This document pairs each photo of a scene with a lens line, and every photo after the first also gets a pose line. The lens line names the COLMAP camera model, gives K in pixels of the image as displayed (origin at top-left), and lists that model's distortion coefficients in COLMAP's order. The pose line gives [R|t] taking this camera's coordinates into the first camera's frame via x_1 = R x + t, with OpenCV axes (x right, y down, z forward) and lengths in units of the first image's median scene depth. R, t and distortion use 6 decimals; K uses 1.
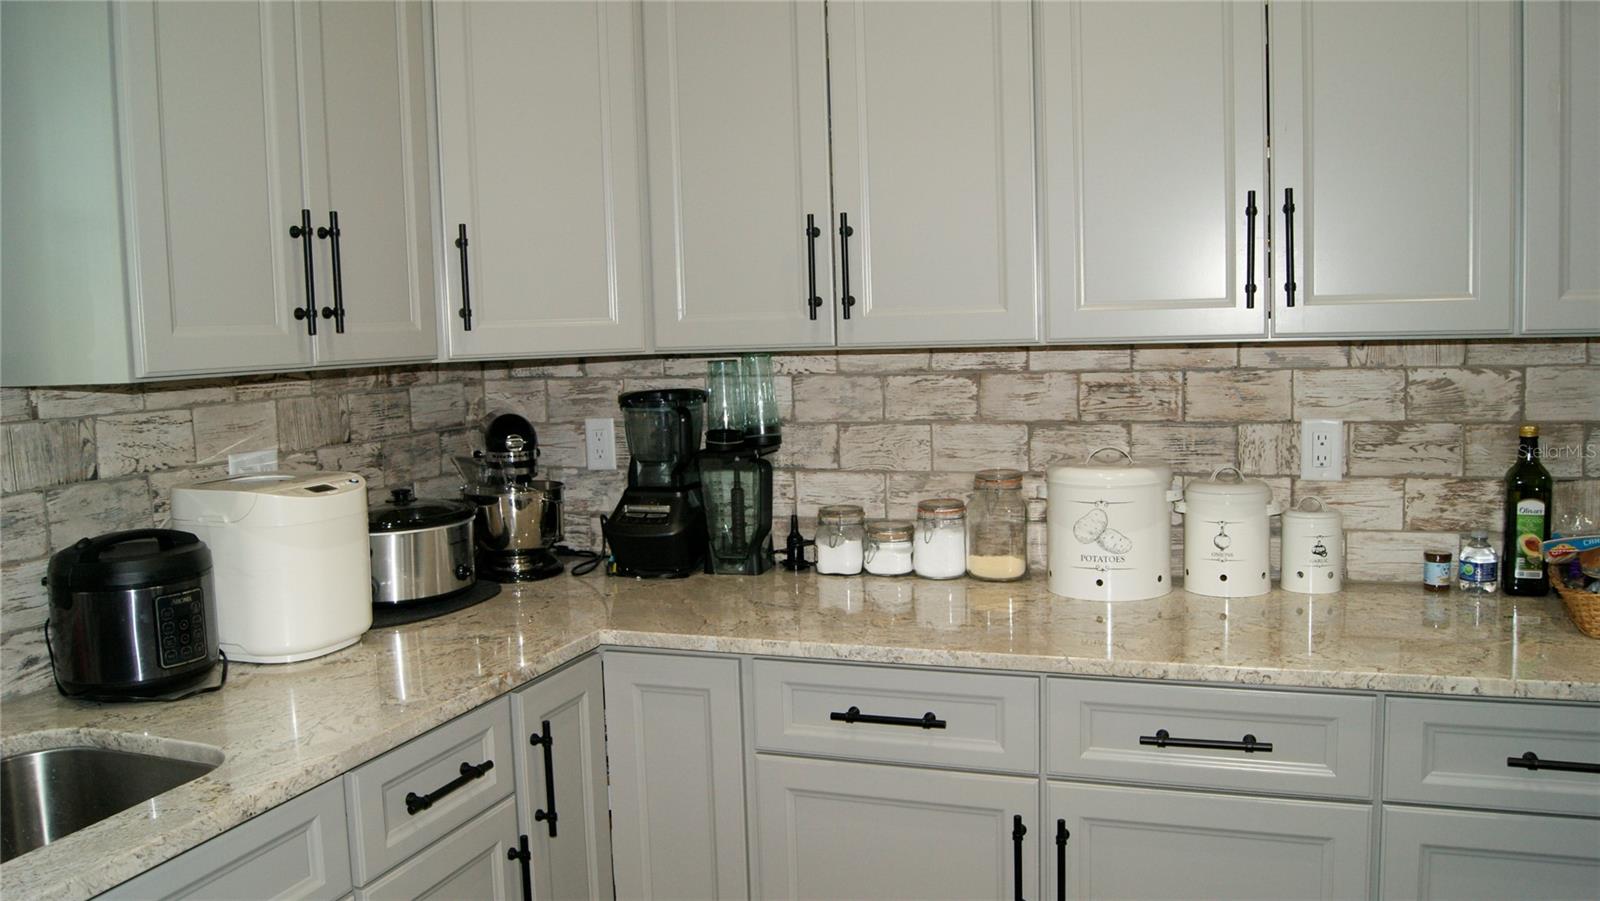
lens RADIAL K [[1332.4, 0, 800.0], [0, 1332.4, 450.5], [0, 0, 1]] dist [-0.013002, 0.003900]
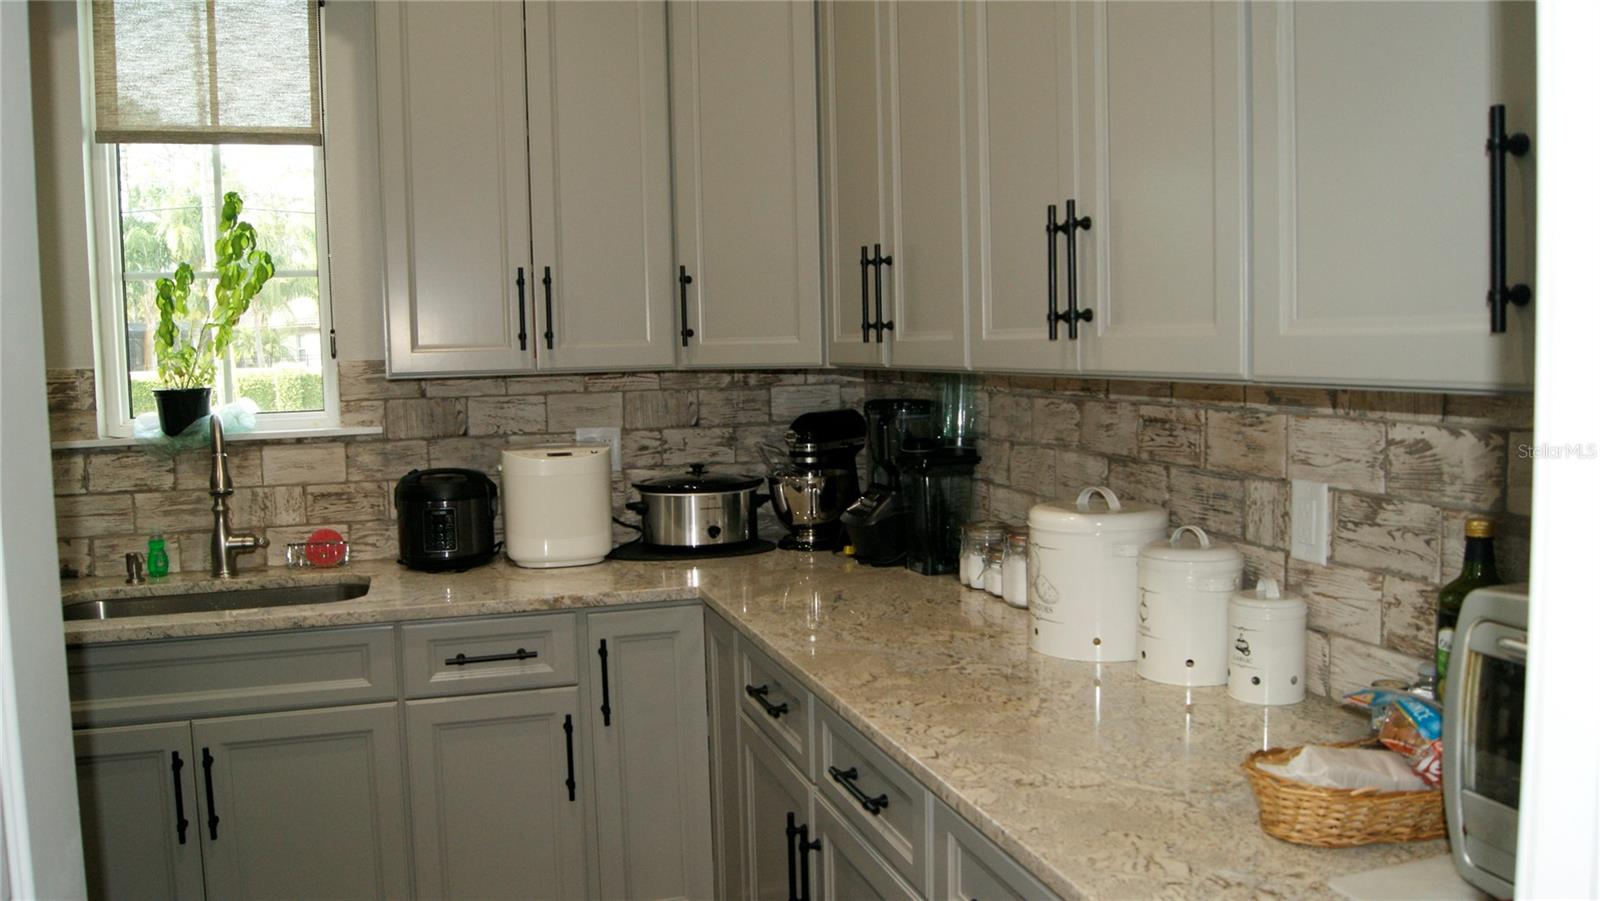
lens RADIAL K [[1332.4, 0, 800.0], [0, 1332.4, 450.5], [0, 0, 1]] dist [-0.013002, 0.003900]
pose [[0.574259, 0.082701, -0.814486, 0.849952], [-0.071943, 0.996134, 0.050421, -0.059184], [0.815506, 0.029642, 0.577989, 0.323313]]
